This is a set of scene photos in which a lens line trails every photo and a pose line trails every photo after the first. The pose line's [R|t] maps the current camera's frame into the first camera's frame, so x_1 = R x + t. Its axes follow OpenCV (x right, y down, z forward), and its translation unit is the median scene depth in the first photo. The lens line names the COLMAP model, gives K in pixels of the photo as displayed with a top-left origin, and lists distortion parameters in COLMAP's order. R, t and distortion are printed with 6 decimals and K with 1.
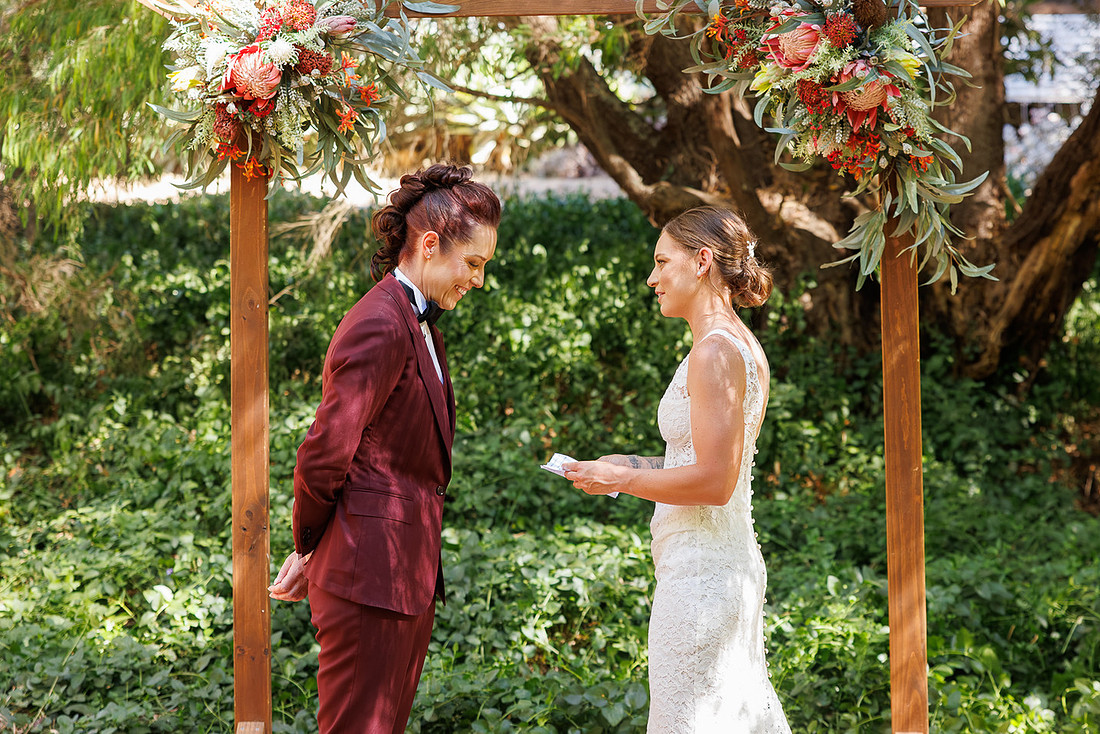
lens RADIAL K [[2089.1, 0, 550.0], [0, 2089.1, 367.0], [0, 0, 1]] dist [0.025468, 0.032071]
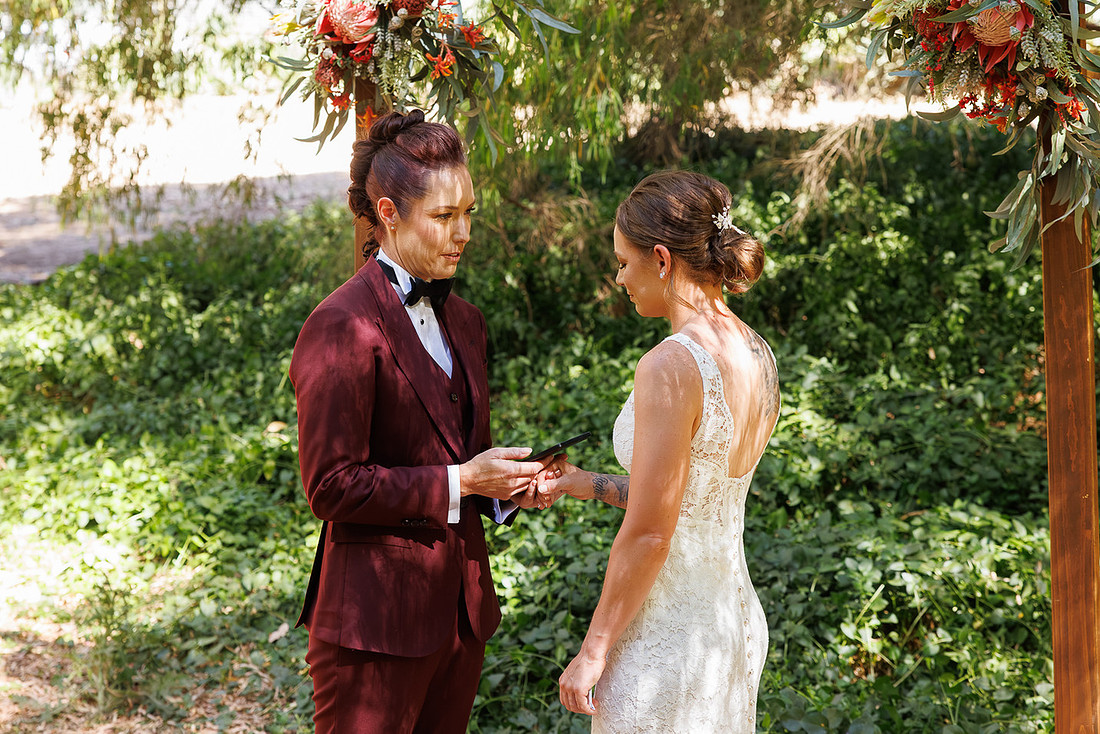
lens RADIAL K [[2089.1, 0, 550.0], [0, 2089.1, 367.0], [0, 0, 1]] dist [0.025468, 0.032071]
pose [[0.934012, 0.036164, -0.355405, 0.183744], [-0.021944, 0.998792, 0.043961, -0.021237], [0.356566, -0.033261, 0.933678, 0.129899]]
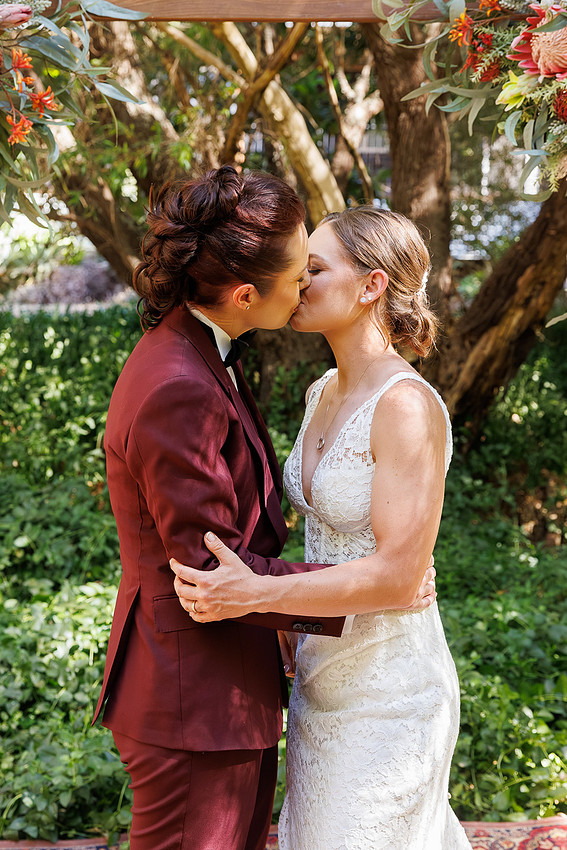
lens RADIAL K [[1440.9, 0, 281.8], [0, 1440.9, 365.8], [0, 0, 1]] dist [0.038329, -0.052070]
pose [[0.982623, 0.007231, 0.185471, -0.071203], [0.002032, 0.998762, -0.049708, 0.005509], [-0.185600, 0.049221, 0.981392, 0.286879]]
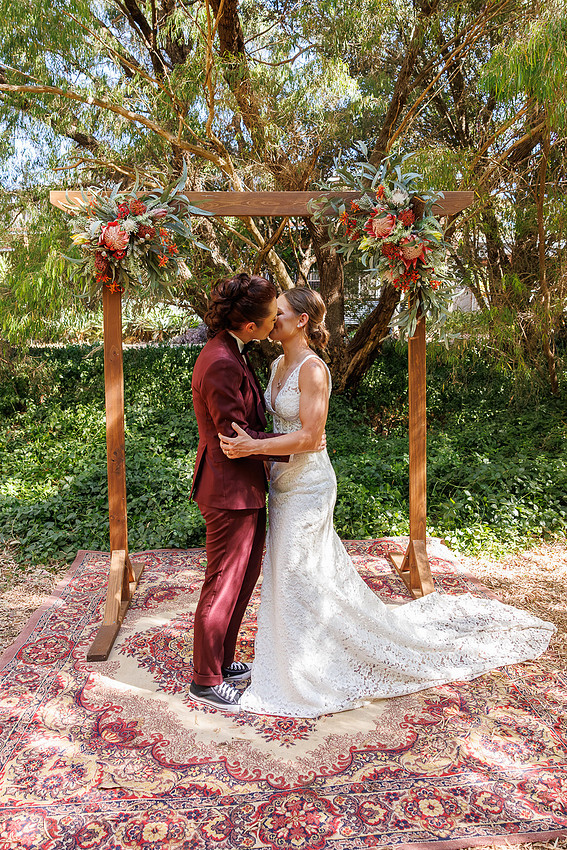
lens RADIAL K [[565.4, 0, 283.5], [0, 565.4, 425.0], [0, 0, 1]] dist [0.002101, -0.000467]
pose [[0.981291, -0.025352, 0.190856, -0.063397], [0.015833, 0.998561, 0.051233, 0.010581], [-0.191880, -0.047253, 0.980280, 0.297165]]
